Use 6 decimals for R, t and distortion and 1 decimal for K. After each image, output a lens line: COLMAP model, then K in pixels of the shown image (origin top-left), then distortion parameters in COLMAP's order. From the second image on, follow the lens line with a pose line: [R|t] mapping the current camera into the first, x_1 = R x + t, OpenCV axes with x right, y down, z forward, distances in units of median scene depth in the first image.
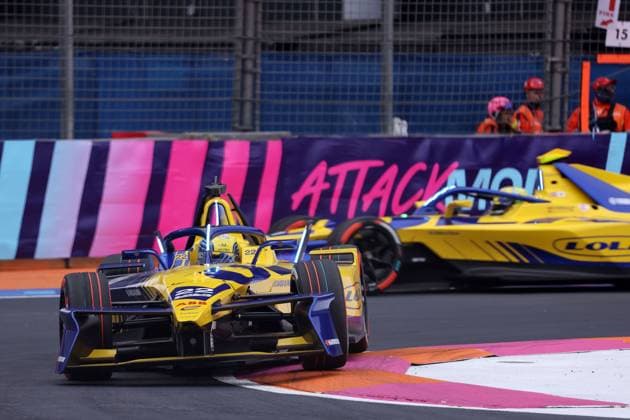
lens RADIAL K [[4480.5, 0, 314.7], [0, 4480.5, 209.6], [0, 0, 1]] dist [-0.004383, -1.138198]
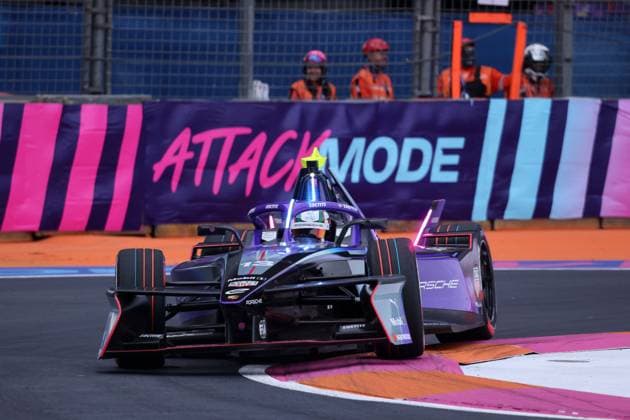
lens RADIAL K [[4480.5, 0, 314.7], [0, 4480.5, 209.6], [0, 0, 1]] dist [-0.004383, -1.138198]
pose [[0.988604, 0.006170, 0.150412, -0.107277], [-0.007723, 0.999923, 0.009740, -0.003262], [-0.150340, -0.010791, 0.988575, 0.102381]]
